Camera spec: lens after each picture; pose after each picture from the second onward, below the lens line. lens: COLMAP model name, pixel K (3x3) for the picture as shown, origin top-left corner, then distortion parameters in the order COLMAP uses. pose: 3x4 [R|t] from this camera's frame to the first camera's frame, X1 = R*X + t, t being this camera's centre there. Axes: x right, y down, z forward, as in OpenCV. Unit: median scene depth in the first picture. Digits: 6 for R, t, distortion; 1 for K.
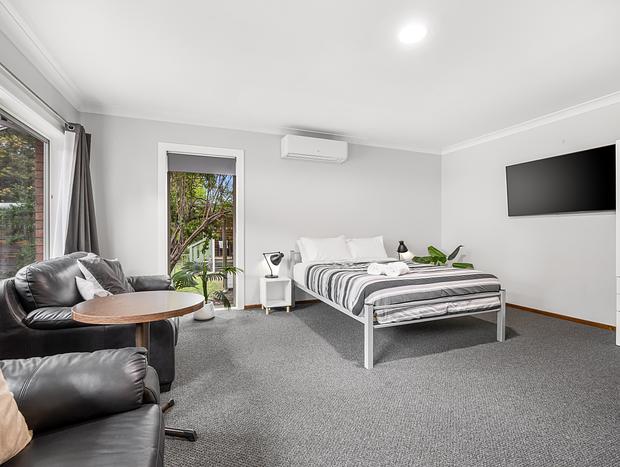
lens RADIAL K [[305.6, 0, 274.1], [0, 305.6, 233.0], [0, 0, 1]] dist [-0.010590, -0.000050]
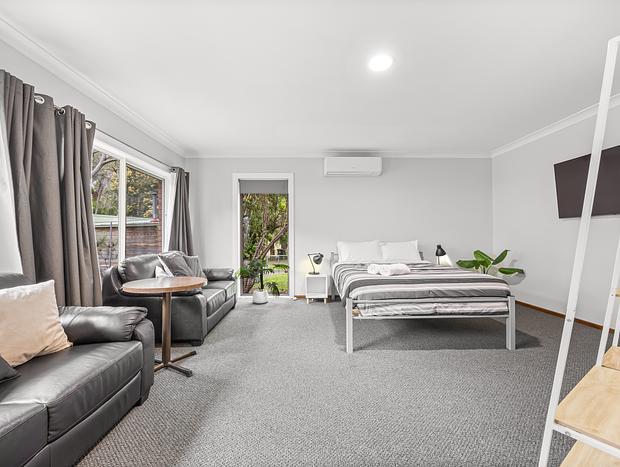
lens RADIAL K [[270.0, 0, 309.2], [0, 270.0, 230.0], [0, 0, 1]] dist [0.001549, 0.000112]
pose [[0.936660, -0.014205, -0.349953, 0.440903], [0.004655, 0.999594, -0.028117, -0.000880], [0.350210, 0.024707, 0.936345, -0.035195]]
